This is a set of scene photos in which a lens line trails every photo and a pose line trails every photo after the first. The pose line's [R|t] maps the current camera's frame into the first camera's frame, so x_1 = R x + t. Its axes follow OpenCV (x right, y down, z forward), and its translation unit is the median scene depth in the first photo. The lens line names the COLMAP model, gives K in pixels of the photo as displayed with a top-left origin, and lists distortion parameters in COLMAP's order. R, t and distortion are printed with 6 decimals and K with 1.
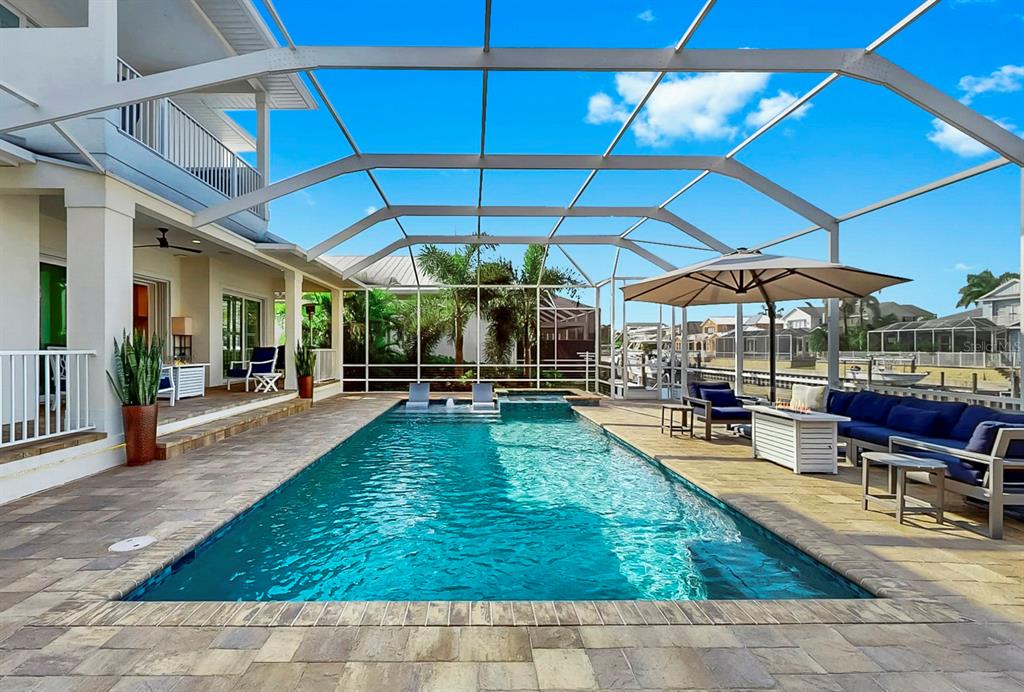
lens RADIAL K [[485.7, 0, 508.1], [0, 485.7, 346.9], [0, 0, 1]] dist [0.000833, -0.000131]
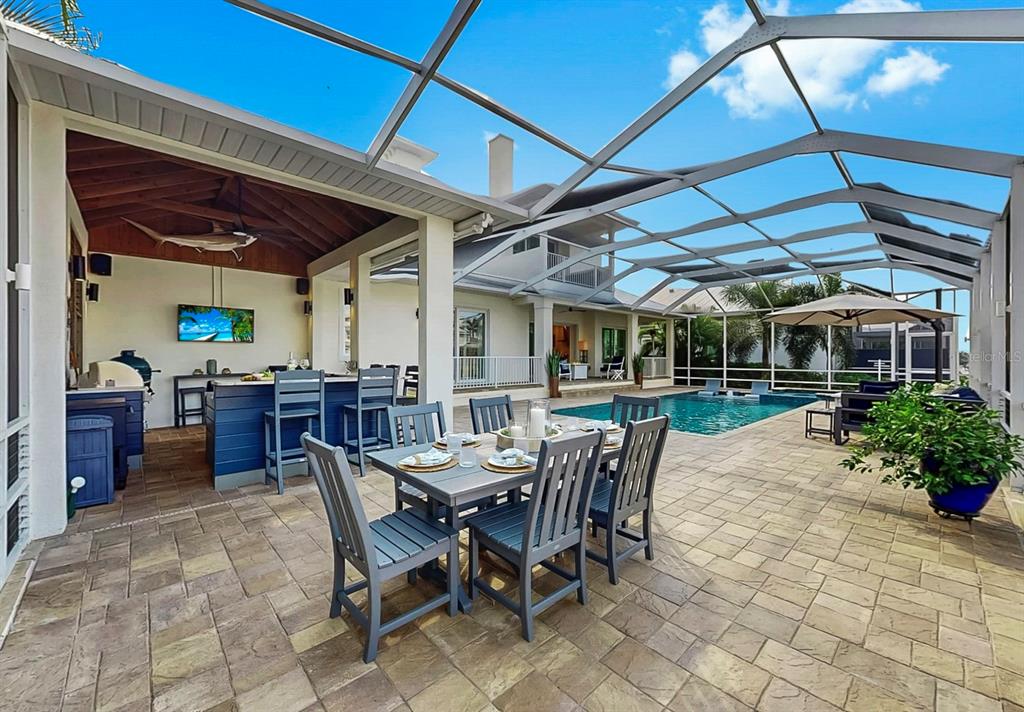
lens RADIAL K [[403.9, 0, 513.1], [0, 403.9, 358.0], [0, 0, 1]] dist [0.000002, 0.000000]
pose [[0.678203, 0.001343, -0.734873, 0.345923], [0.002191, 0.999990, 0.003850, 0.001326], [0.734871, -0.004221, 0.678194, -0.325712]]
